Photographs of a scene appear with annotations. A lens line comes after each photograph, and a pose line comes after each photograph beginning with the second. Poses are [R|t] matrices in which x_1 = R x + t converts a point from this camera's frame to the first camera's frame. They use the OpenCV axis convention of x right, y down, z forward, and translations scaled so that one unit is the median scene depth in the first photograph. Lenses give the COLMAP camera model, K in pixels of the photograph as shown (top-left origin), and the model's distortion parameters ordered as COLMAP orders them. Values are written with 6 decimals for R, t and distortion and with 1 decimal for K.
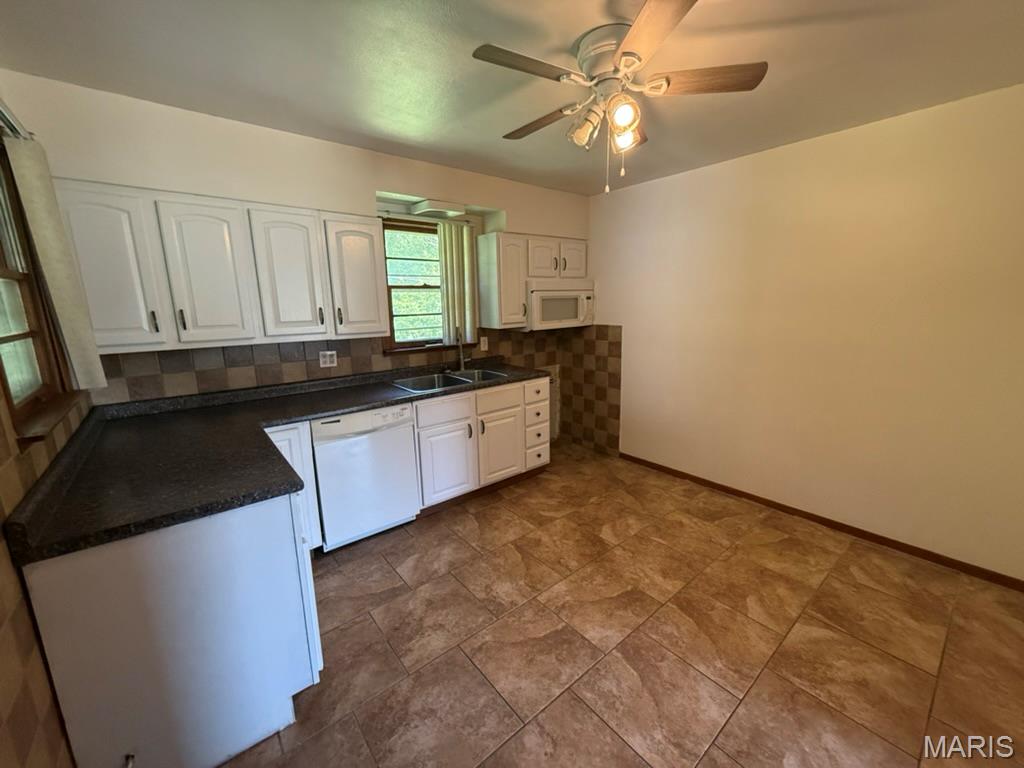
lens RADIAL K [[409.0, 0, 517.2], [0, 409.0, 382.8], [0, 0, 1]] dist [0.001430, -0.000641]
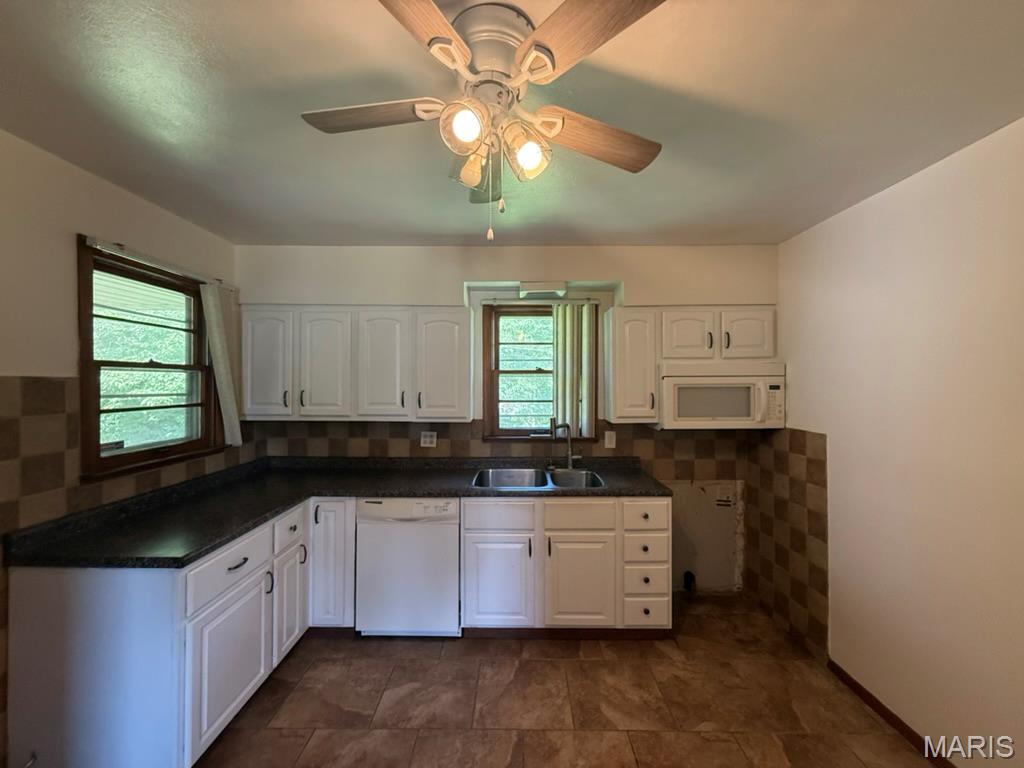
lens RADIAL K [[409.0, 0, 512.7], [0, 409.0, 383.4], [0, 0, 1]] dist [0.001430, -0.000641]
pose [[0.766511, 0.018553, -0.641963, 0.329313], [-0.141957, 0.979753, -0.141182, -0.071280], [0.626346, 0.199349, 0.753625, 0.278719]]
